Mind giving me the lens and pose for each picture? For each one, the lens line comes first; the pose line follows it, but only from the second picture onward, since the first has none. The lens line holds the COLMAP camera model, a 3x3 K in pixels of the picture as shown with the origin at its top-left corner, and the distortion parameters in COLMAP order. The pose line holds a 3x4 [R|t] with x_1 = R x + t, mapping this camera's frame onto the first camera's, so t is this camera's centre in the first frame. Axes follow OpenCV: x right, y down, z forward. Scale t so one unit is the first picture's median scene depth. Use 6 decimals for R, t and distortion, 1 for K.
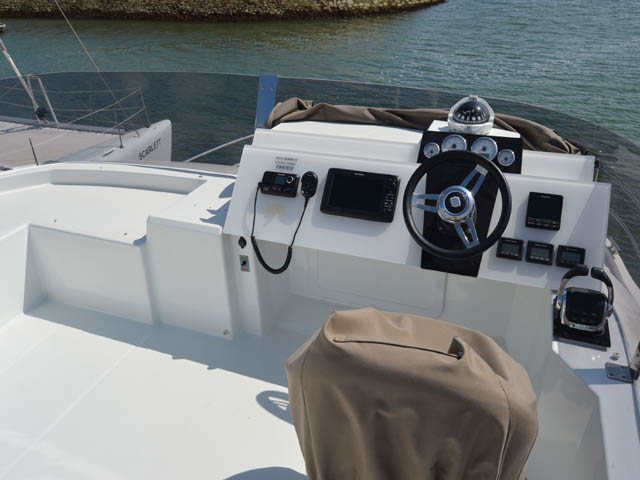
lens RADIAL K [[515.8, 0, 320.0], [0, 515.8, 240.0], [0, 0, 1]] dist [-0.008773, 0.006372]
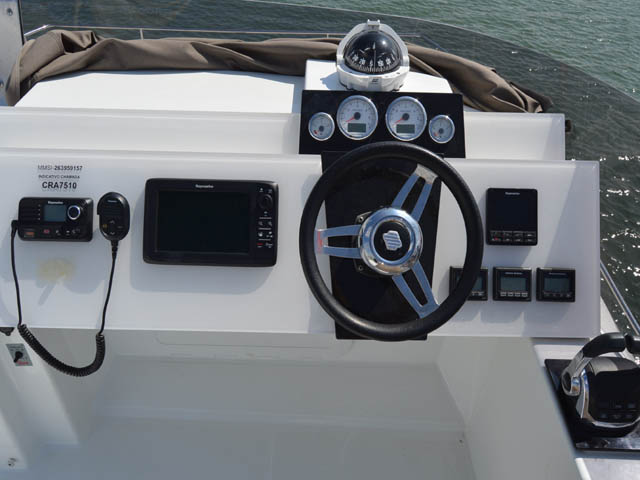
lens RADIAL K [[569.8, 0, 320.0], [0, 569.8, 240.0], [0, 0, 1]] dist [-0.011659, 0.005548]
pose [[0.943934, -0.172454, 0.281511, 0.010951], [0.120316, 0.973773, 0.193105, -0.173414], [-0.307429, -0.148408, 0.939927, 0.373781]]
